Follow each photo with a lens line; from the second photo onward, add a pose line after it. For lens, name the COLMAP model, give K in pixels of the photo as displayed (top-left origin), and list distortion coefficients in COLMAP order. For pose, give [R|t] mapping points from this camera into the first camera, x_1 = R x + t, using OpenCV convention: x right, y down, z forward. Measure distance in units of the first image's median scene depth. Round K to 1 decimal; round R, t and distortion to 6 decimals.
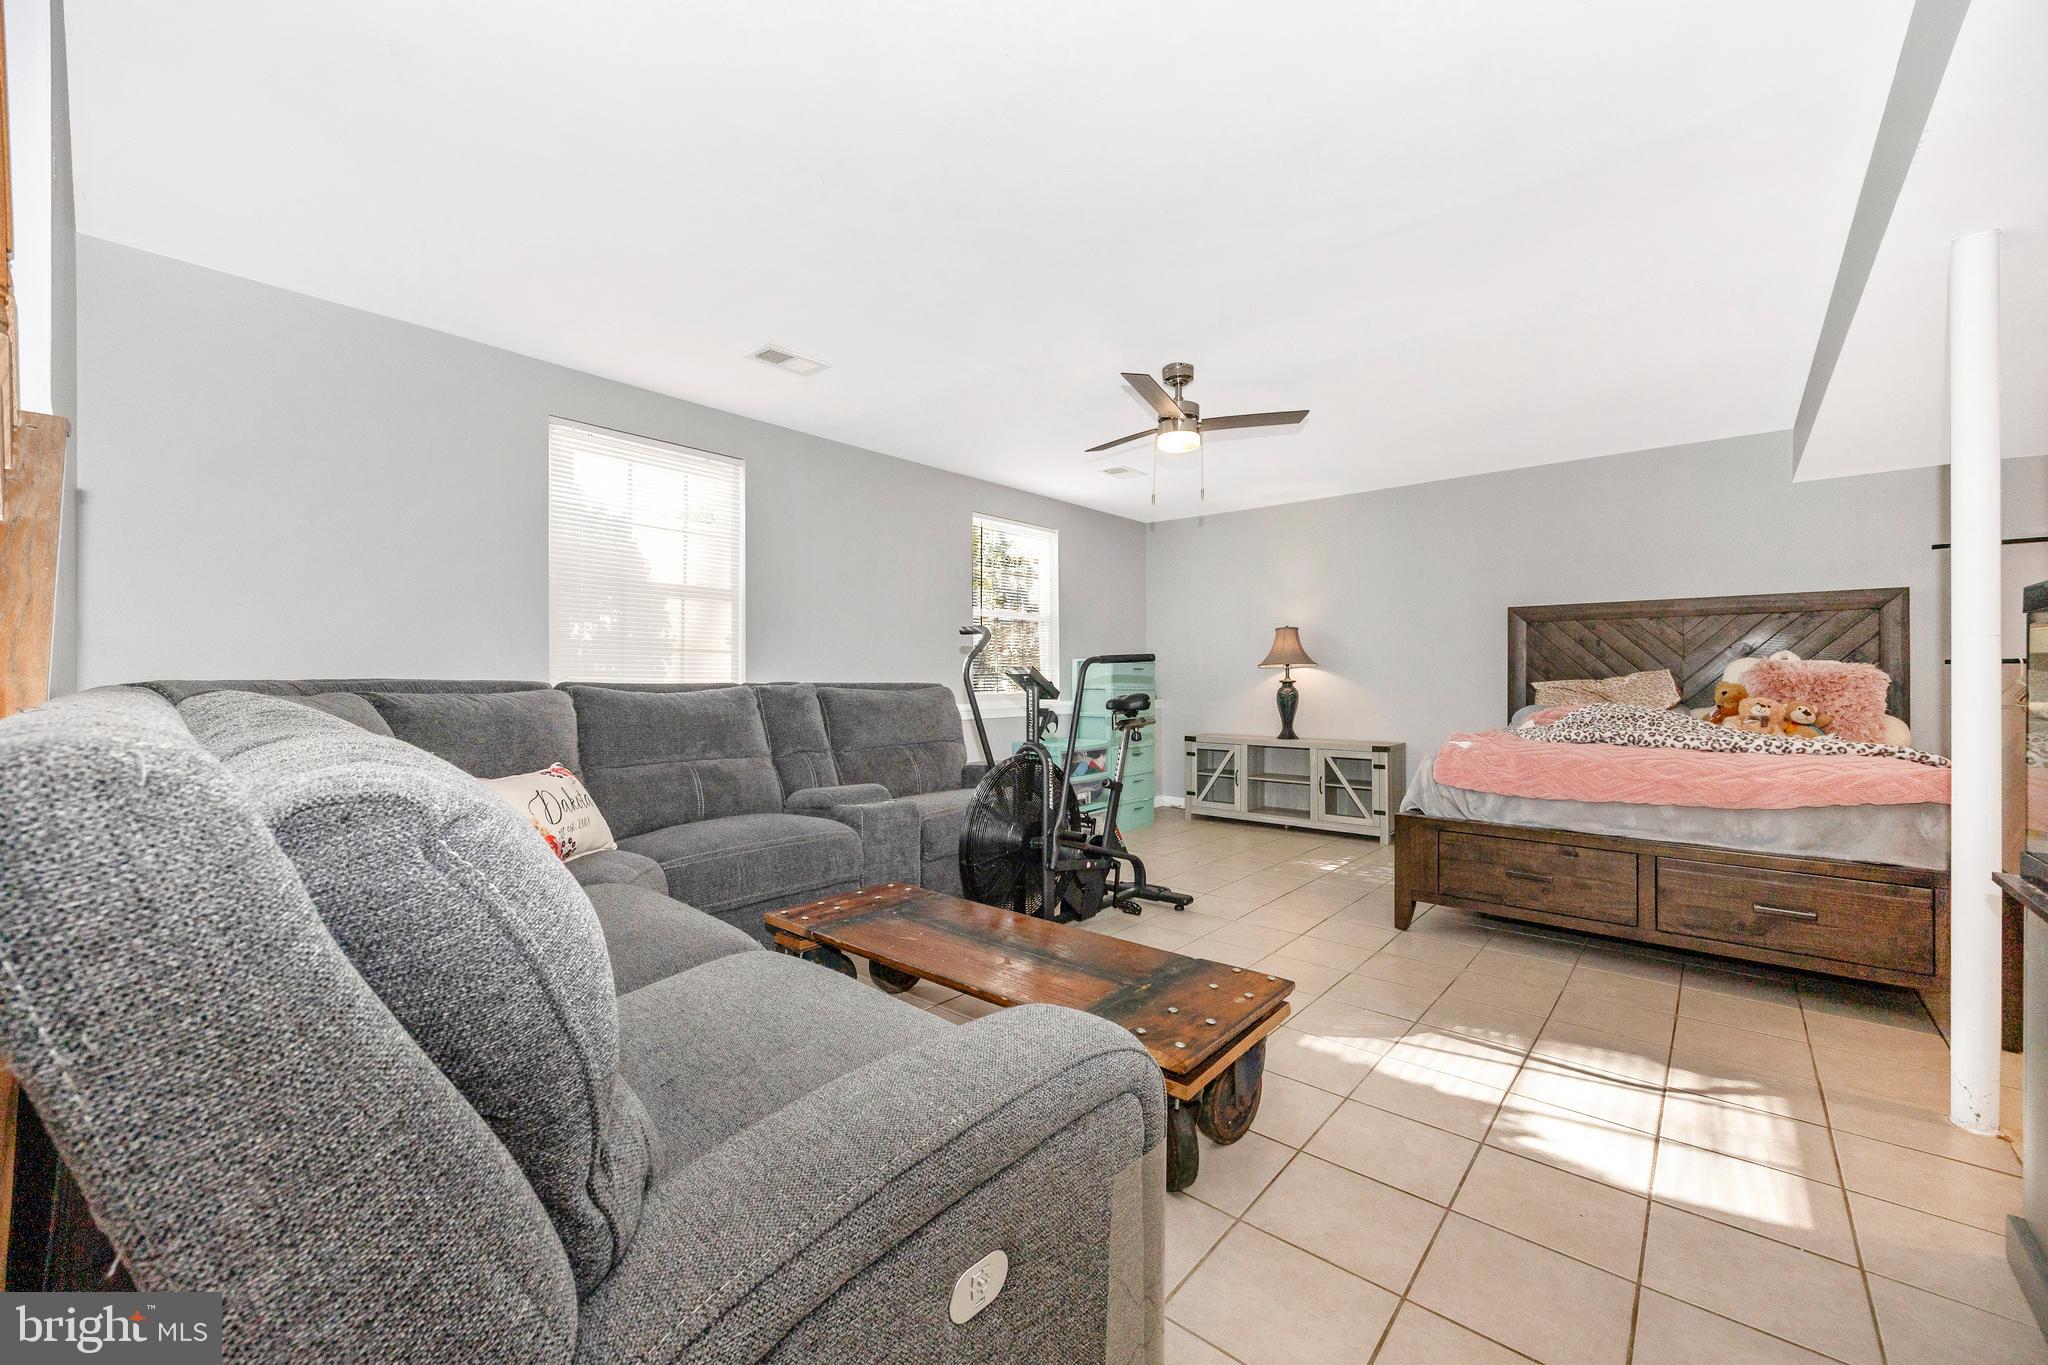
lens RADIAL K [[789.8, 0, 1016.9], [0, 789.8, 687.2], [0, 0, 1]] dist [0.009457, -0.000111]
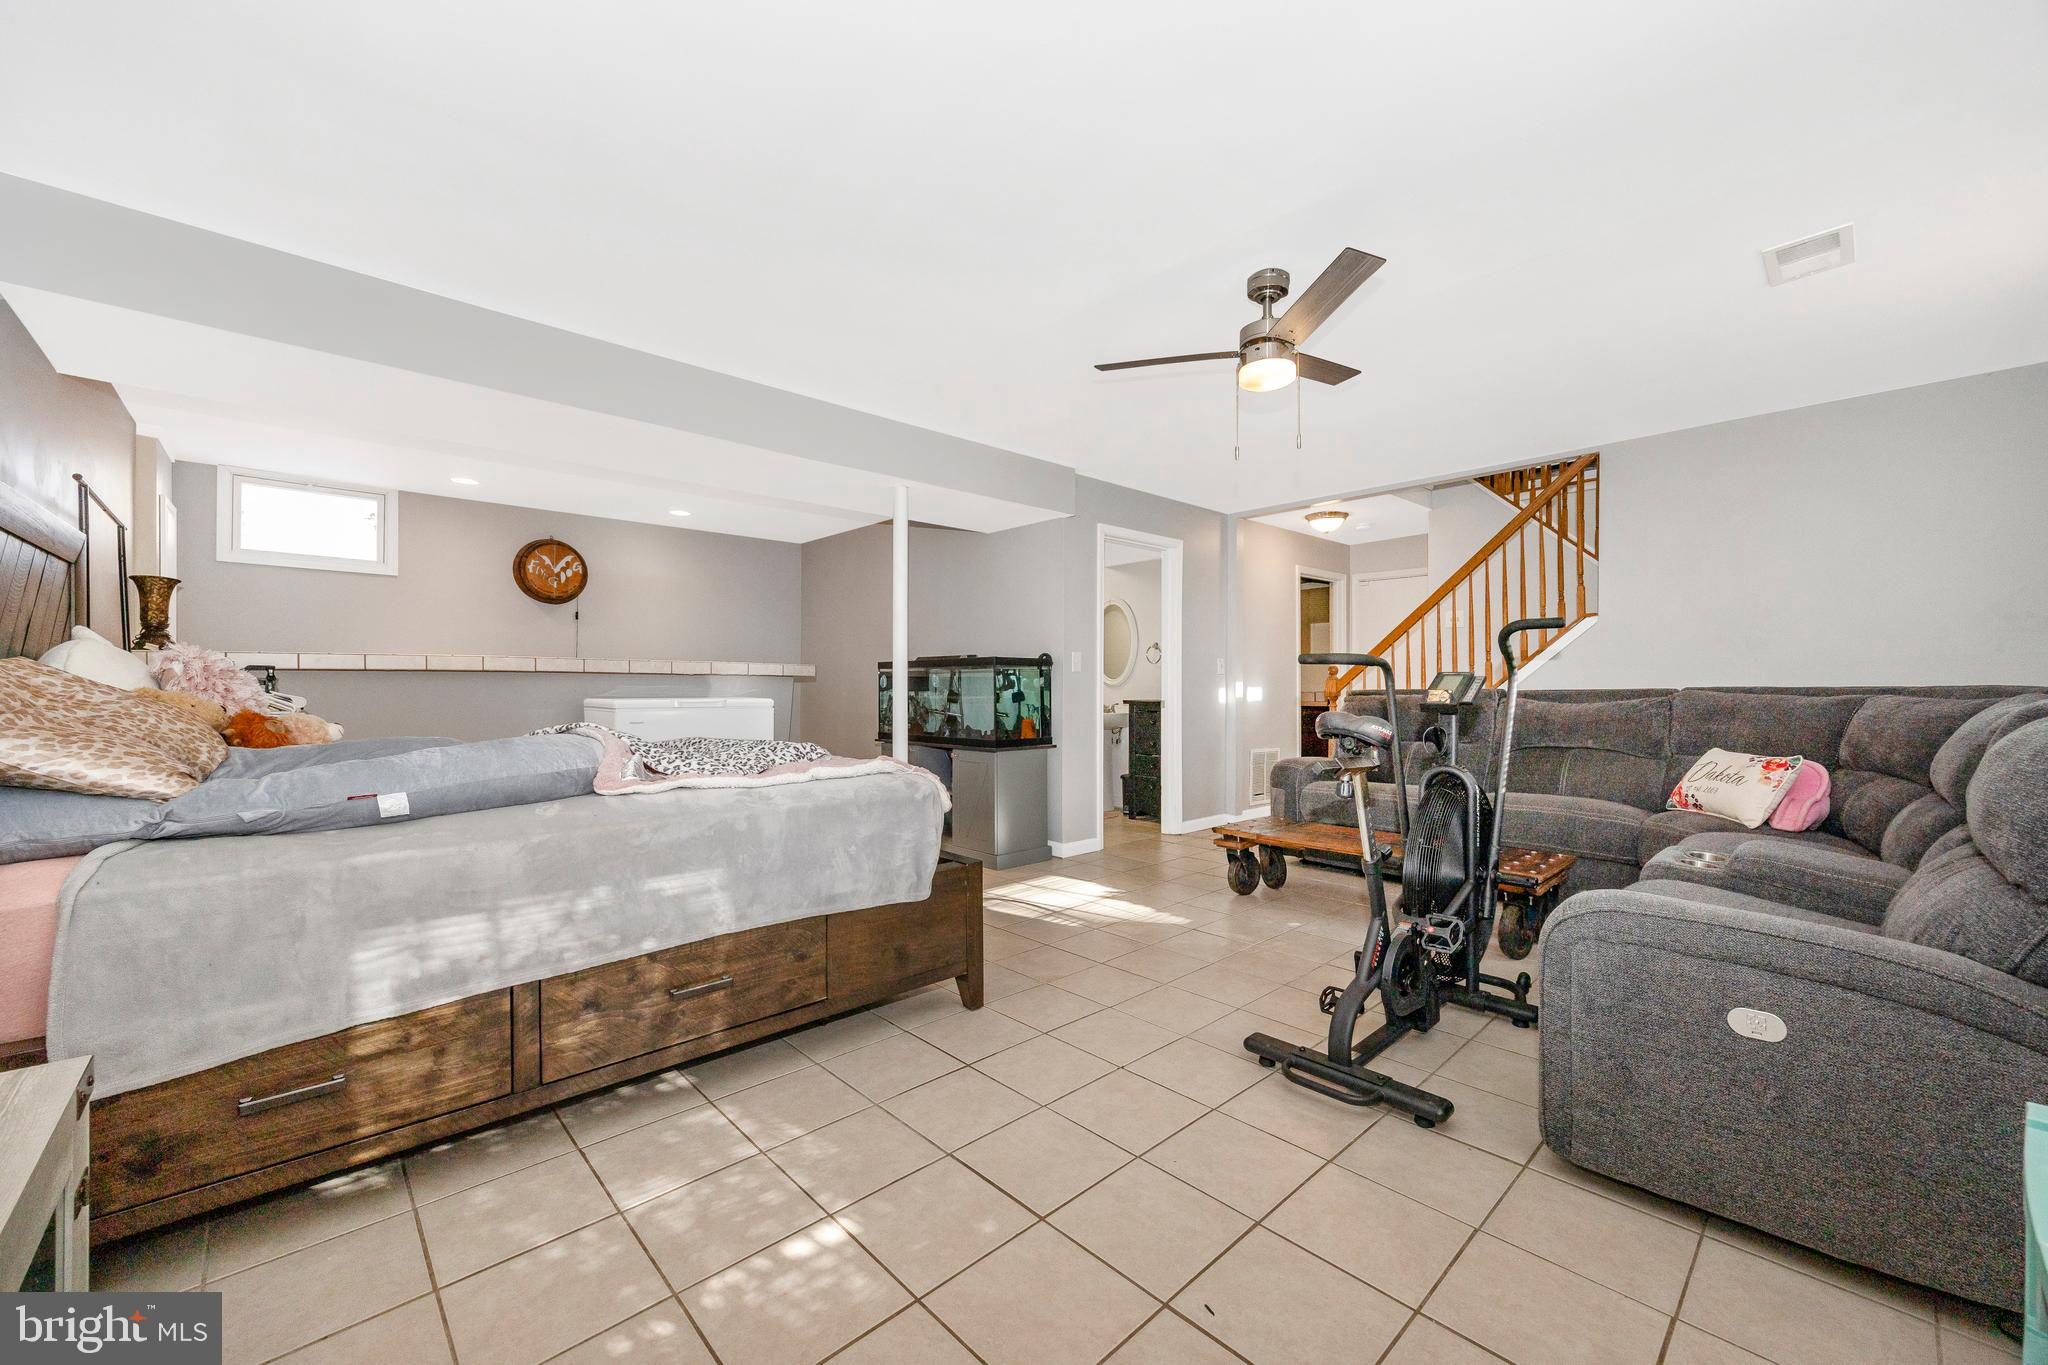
lens RADIAL K [[789.8, 0, 1016.9], [0, 789.8, 687.2], [0, 0, 1]] dist [0.009457, -0.000111]
pose [[-0.993338, -0.000259, 0.115234, 0.541958], [-0.000859, 0.999986, -0.005153, 0.000680], [-0.115231, -0.005217, -0.993325, 2.709806]]
